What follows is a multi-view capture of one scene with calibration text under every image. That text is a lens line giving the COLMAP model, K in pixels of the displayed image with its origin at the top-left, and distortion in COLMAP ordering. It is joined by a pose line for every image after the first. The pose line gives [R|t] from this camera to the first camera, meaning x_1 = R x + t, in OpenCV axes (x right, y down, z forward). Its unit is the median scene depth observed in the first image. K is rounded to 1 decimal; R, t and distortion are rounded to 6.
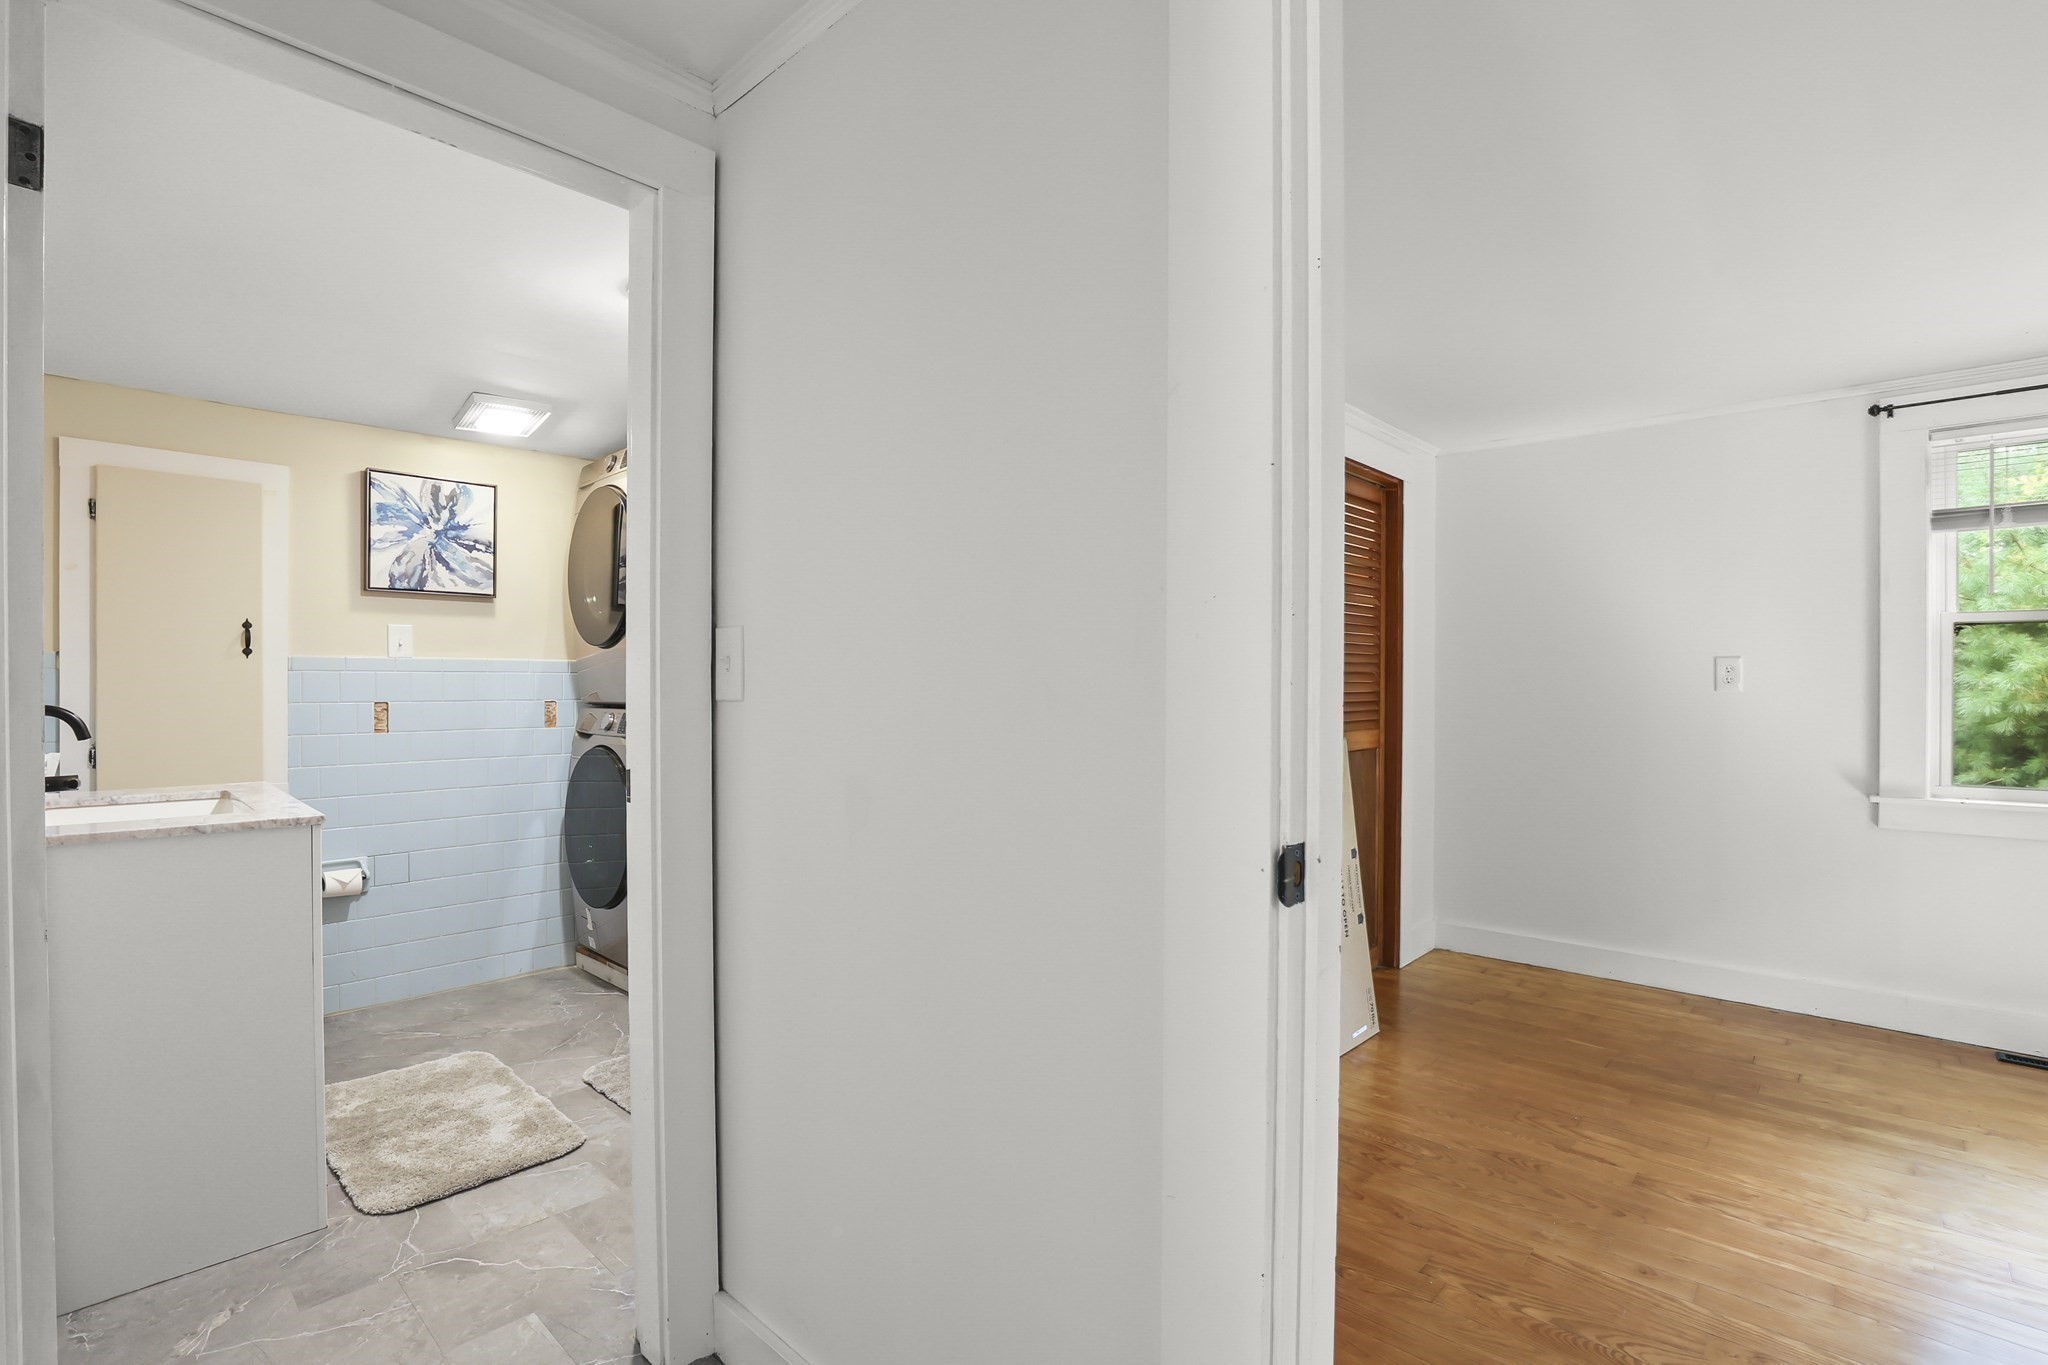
lens RADIAL K [[941.4, 0, 1009.9], [0, 941.4, 670.4], [0, 0, 1]] dist [-0.022951, 0.002600]
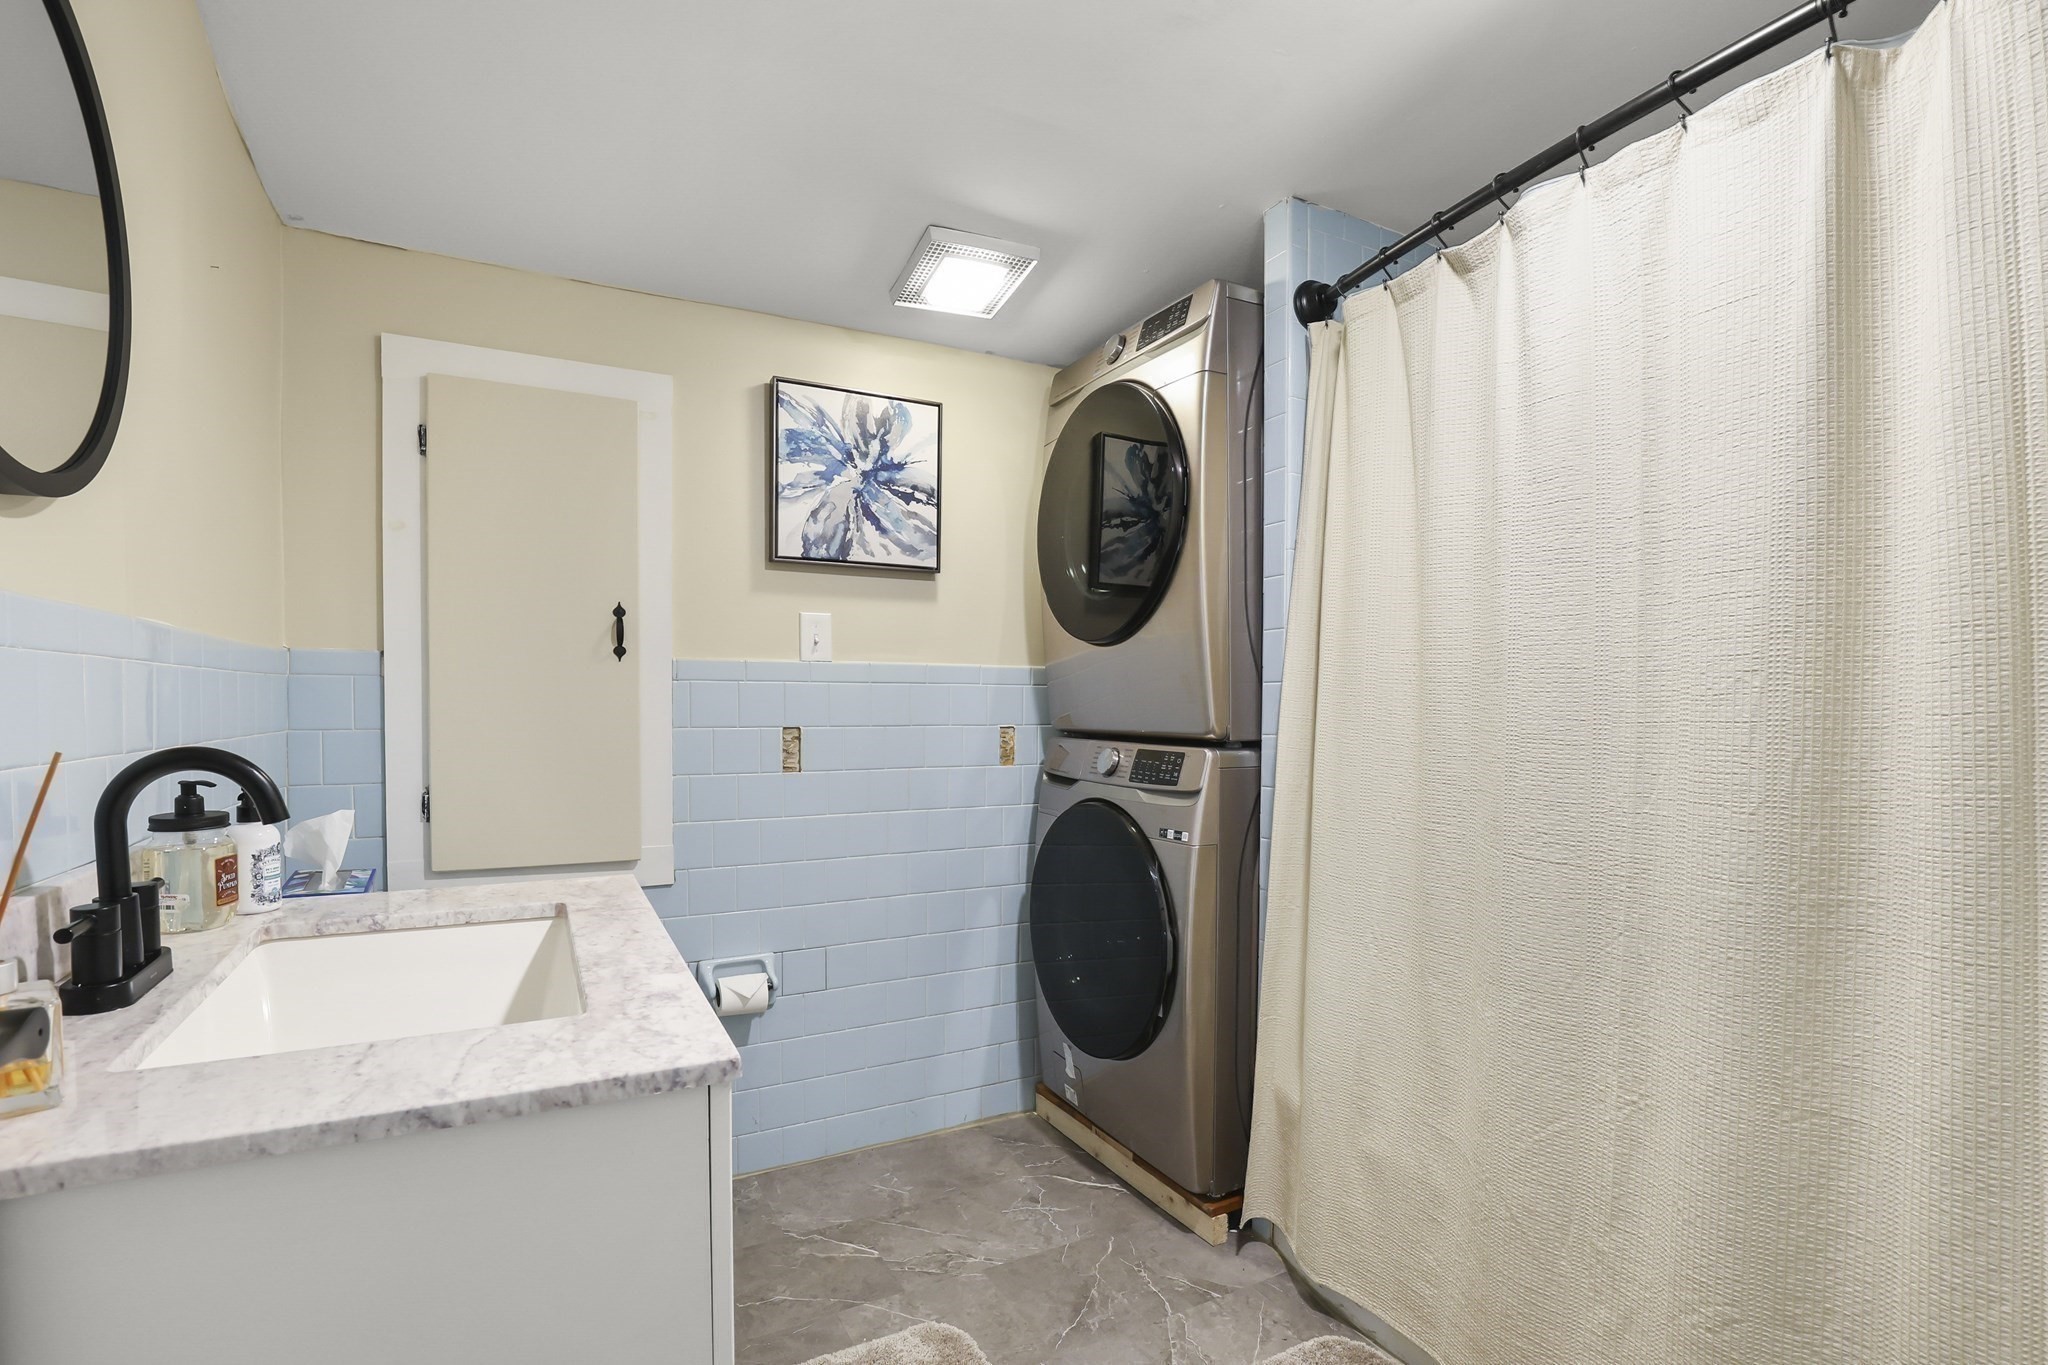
lens RADIAL K [[941.4, 0, 1036.1], [0, 941.4, 699.6], [0, 0, 1]] dist [-0.022951, 0.002600]
pose [[0.955191, 0.005849, -0.295932, -0.304599], [-0.002220, 0.999918, 0.012598, 0.005071], [0.295981, -0.011376, 0.955126, 0.403138]]
